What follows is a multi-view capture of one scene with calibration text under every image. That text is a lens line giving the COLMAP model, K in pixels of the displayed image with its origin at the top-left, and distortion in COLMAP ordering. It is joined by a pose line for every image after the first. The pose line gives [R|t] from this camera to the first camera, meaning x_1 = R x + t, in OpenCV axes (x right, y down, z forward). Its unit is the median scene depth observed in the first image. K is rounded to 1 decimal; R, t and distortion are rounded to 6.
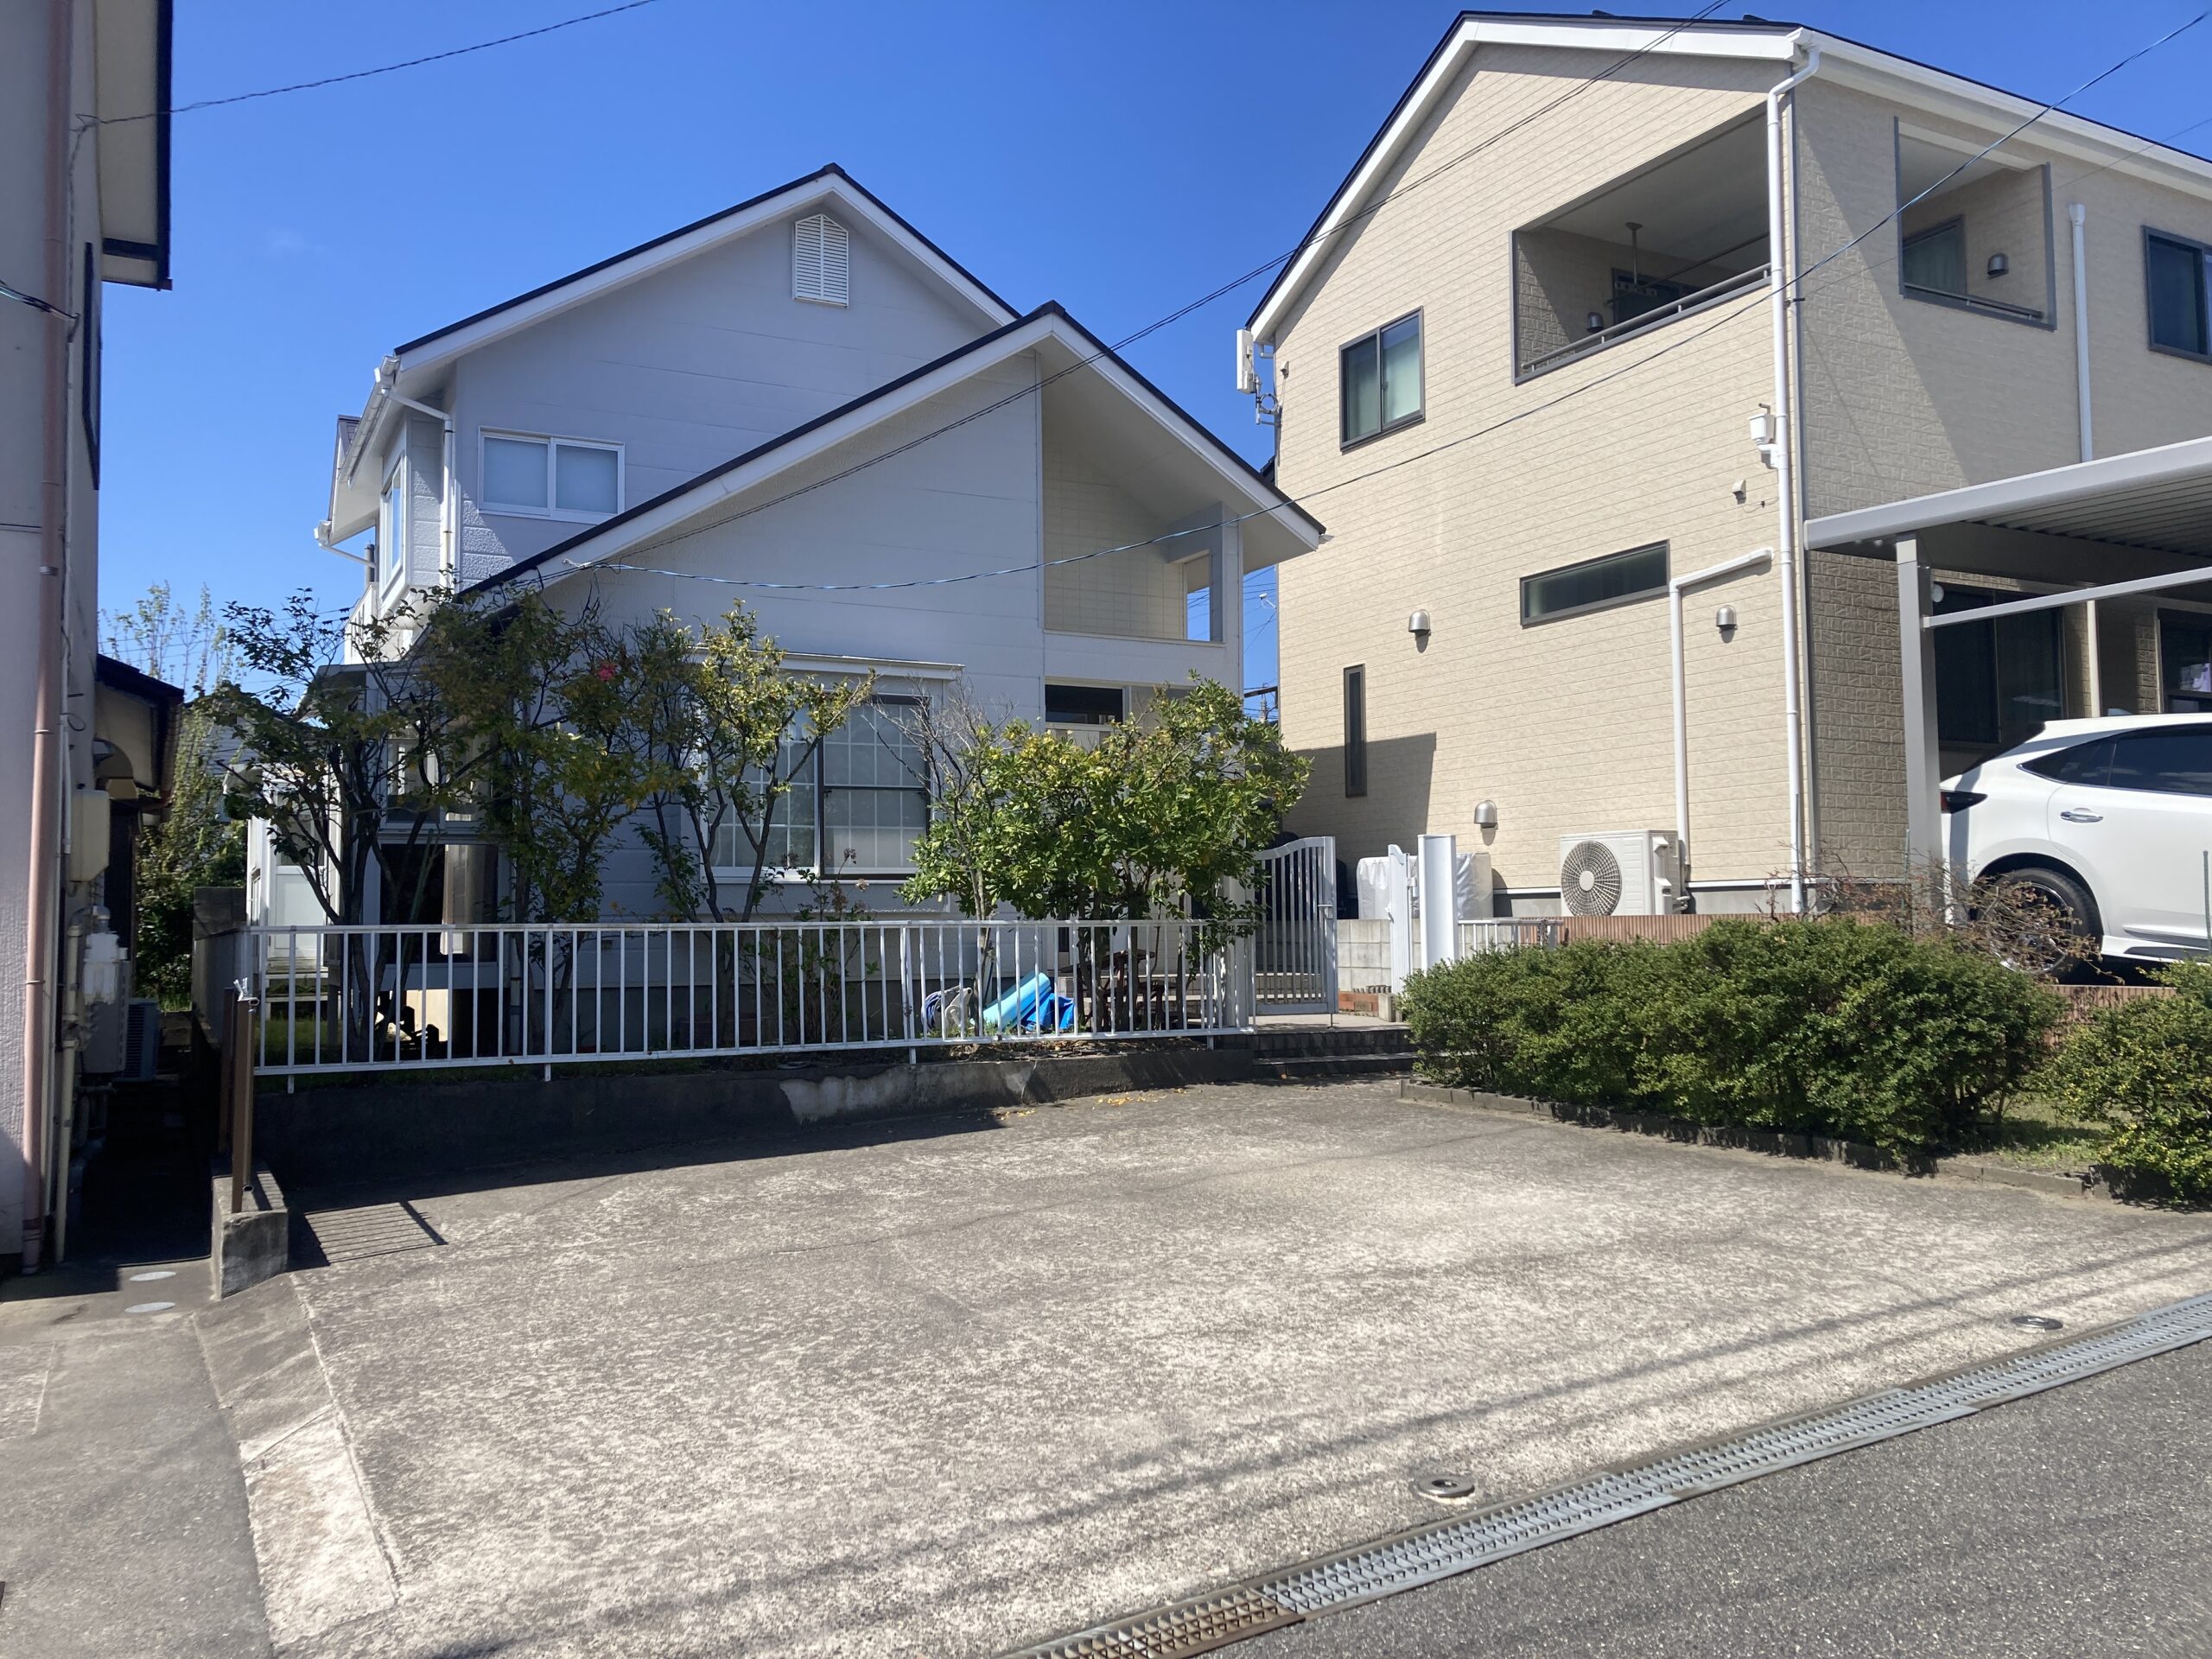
lens RADIAL K [[1789.8, 0, 1103.7], [0, 1789.8, 797.1], [0, 0, 1]] dist [0.036377, -0.001946]
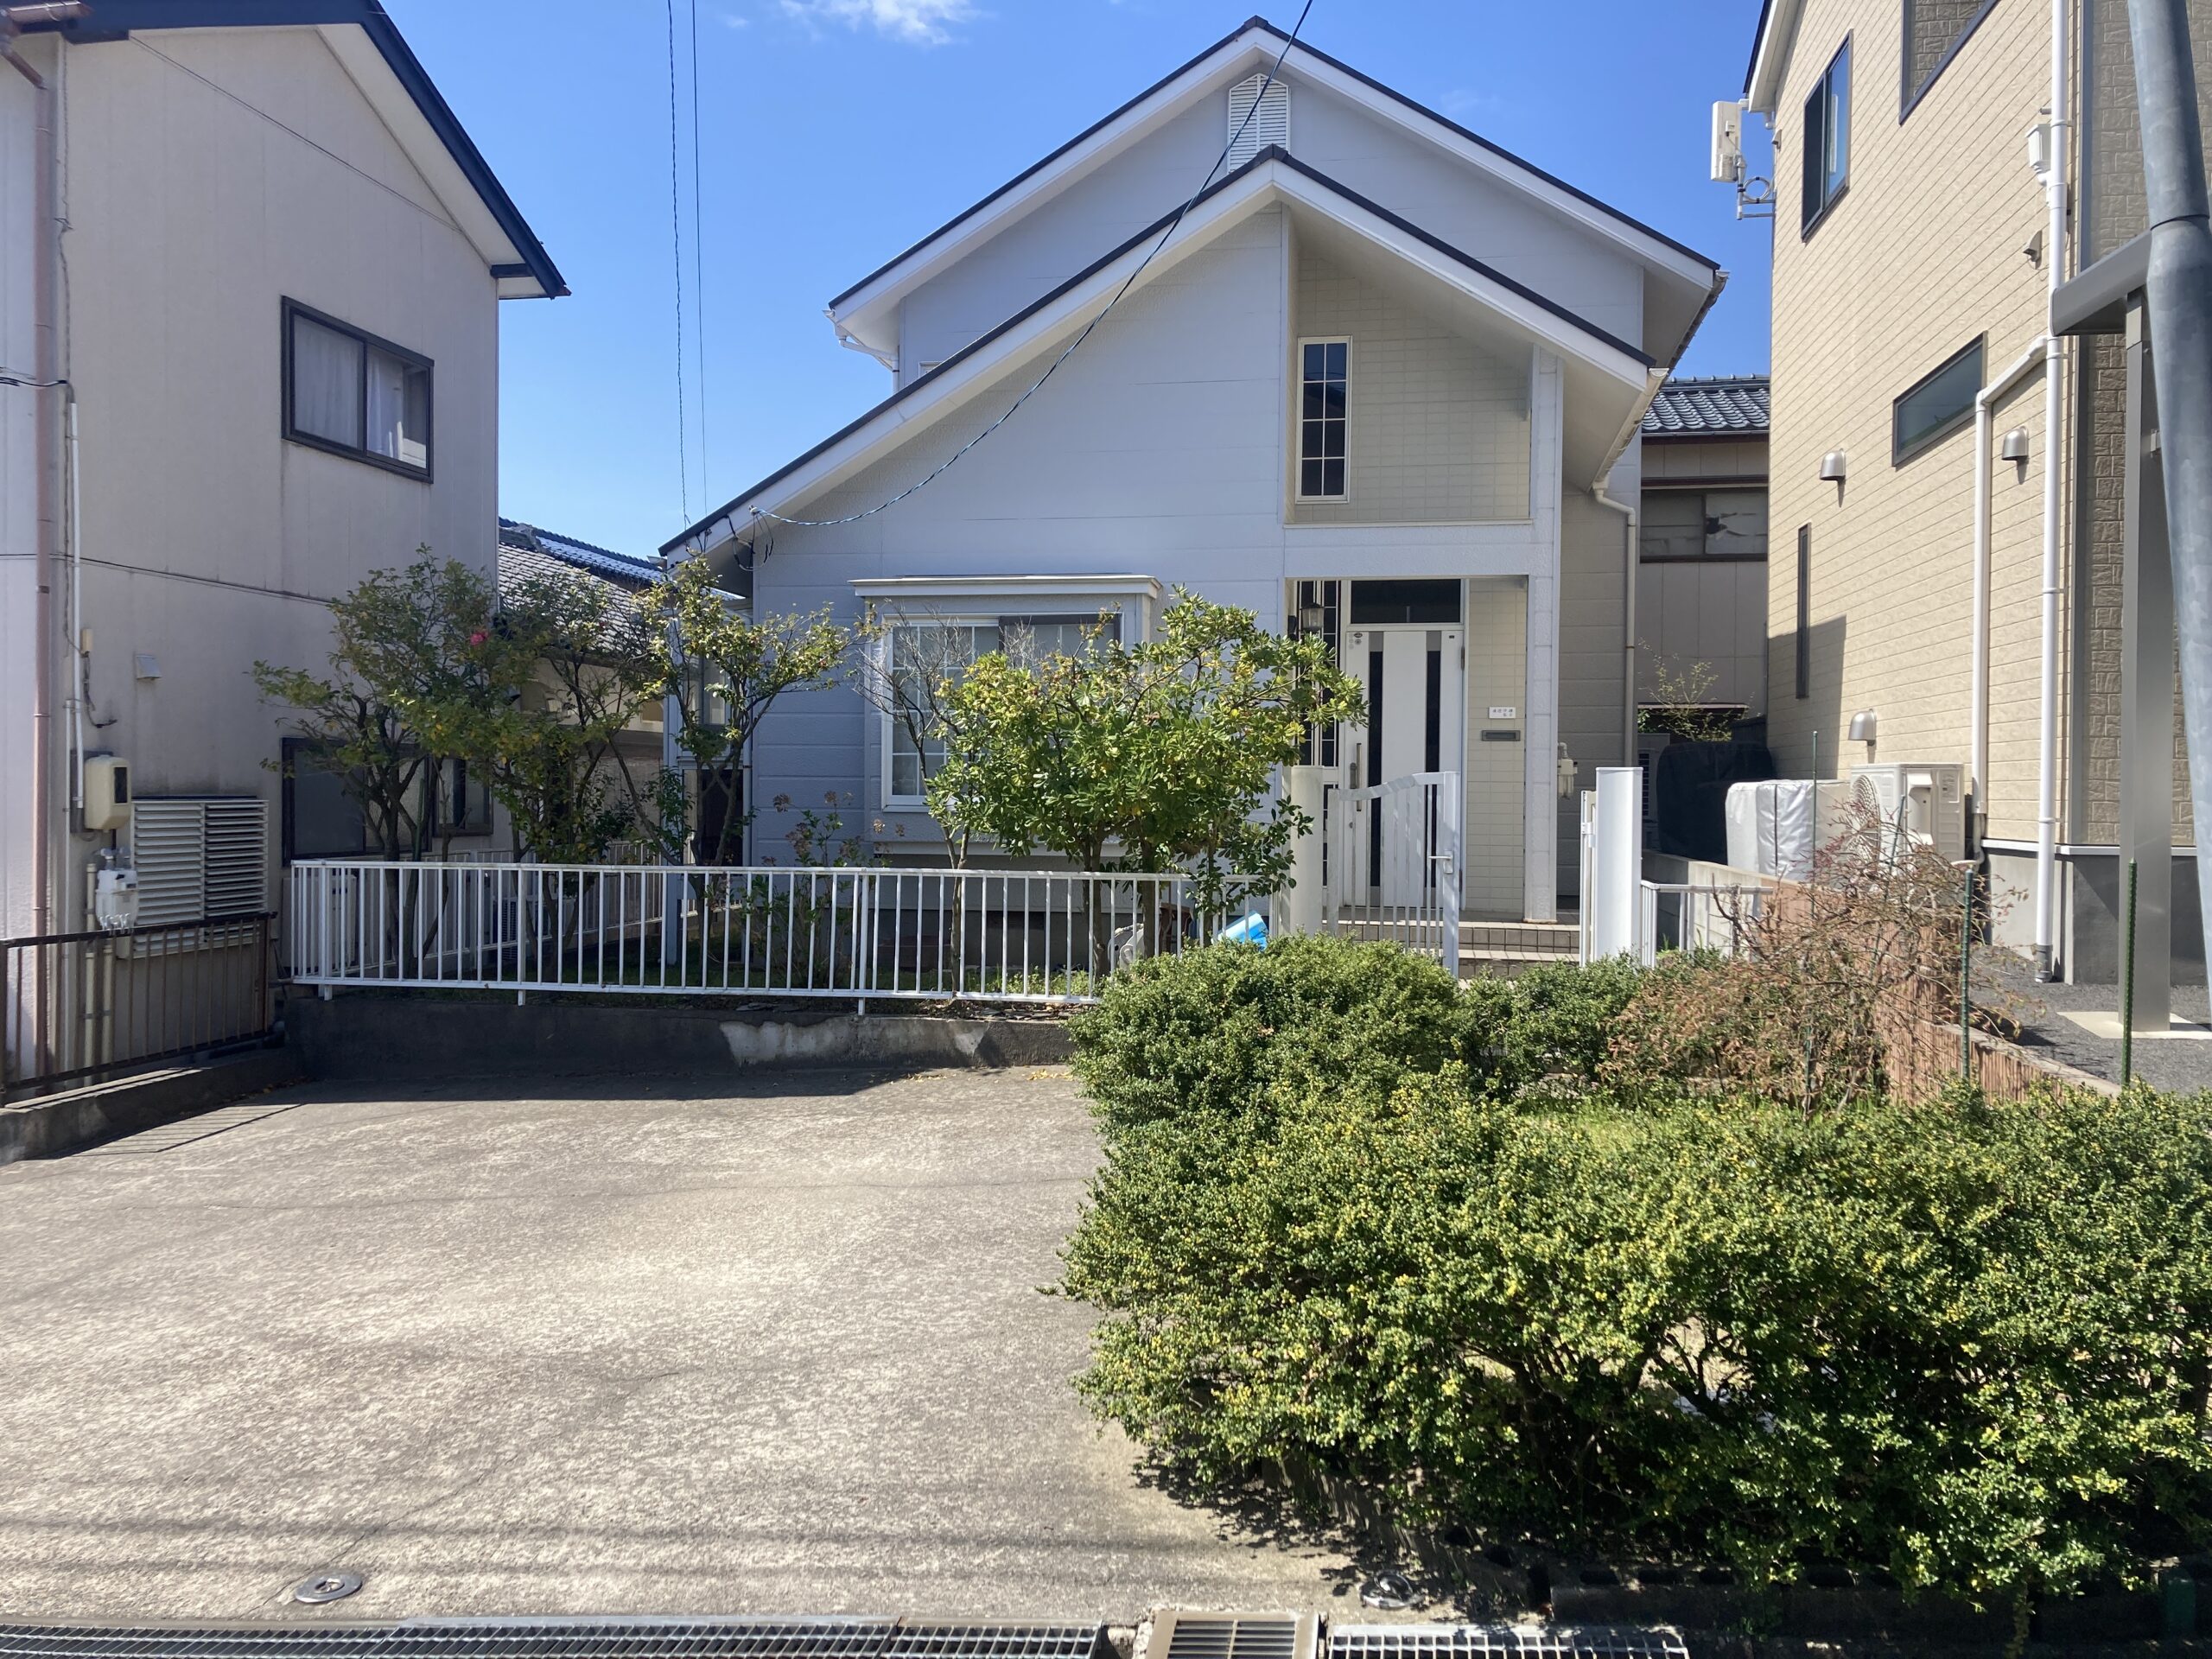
lens RADIAL K [[1789.8, 0, 1103.7], [0, 1789.8, 797.1], [0, 0, 1]] dist [0.036377, -0.001946]
pose [[0.799243, 0.017705, -0.600747, 0.493731], [0.030060, 0.997137, 0.069380, -0.027646], [0.600256, -0.073510, 0.796423, 0.265754]]
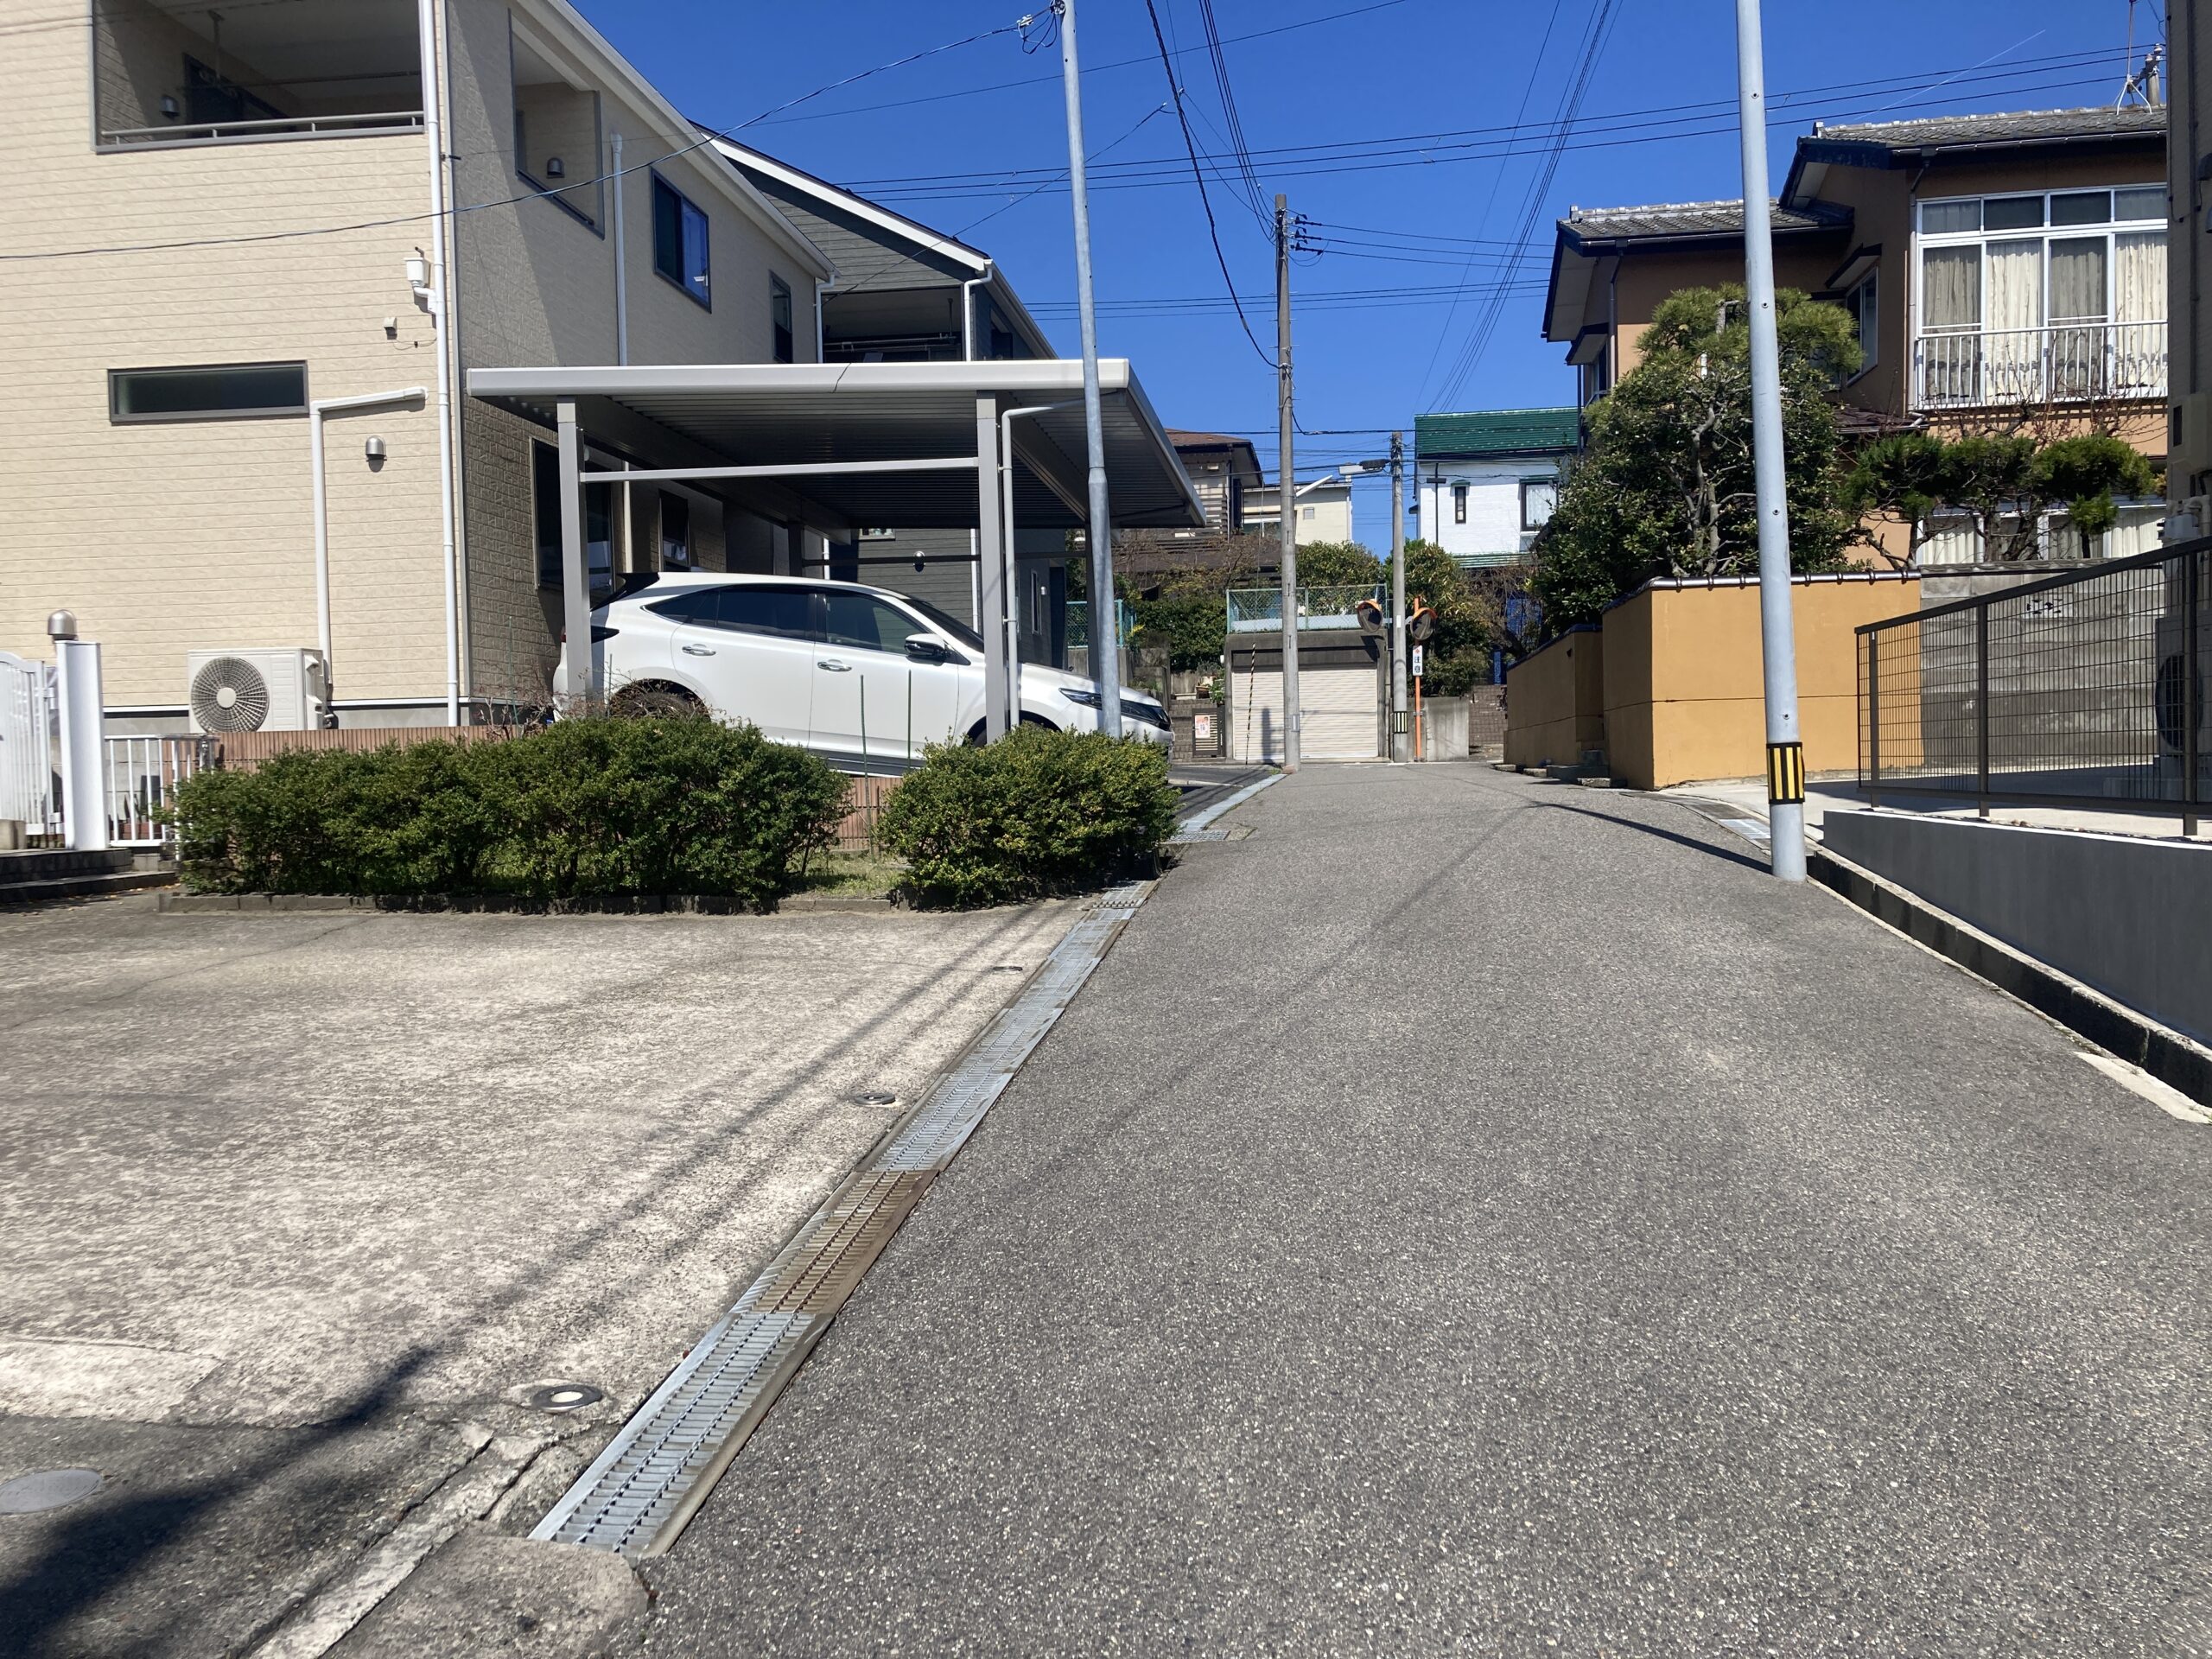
lens RADIAL K [[1771.5, 0, 1106.0], [0, 1771.5, 829.5], [0, 0, 1]] dist [0.005374, 0.011662]
pose [[0.587456, -0.032443, 0.808605, -0.253034], [-0.046416, 0.996200, 0.073691, 0.026425], [-0.807924, -0.080822, 0.583718, 0.038919]]
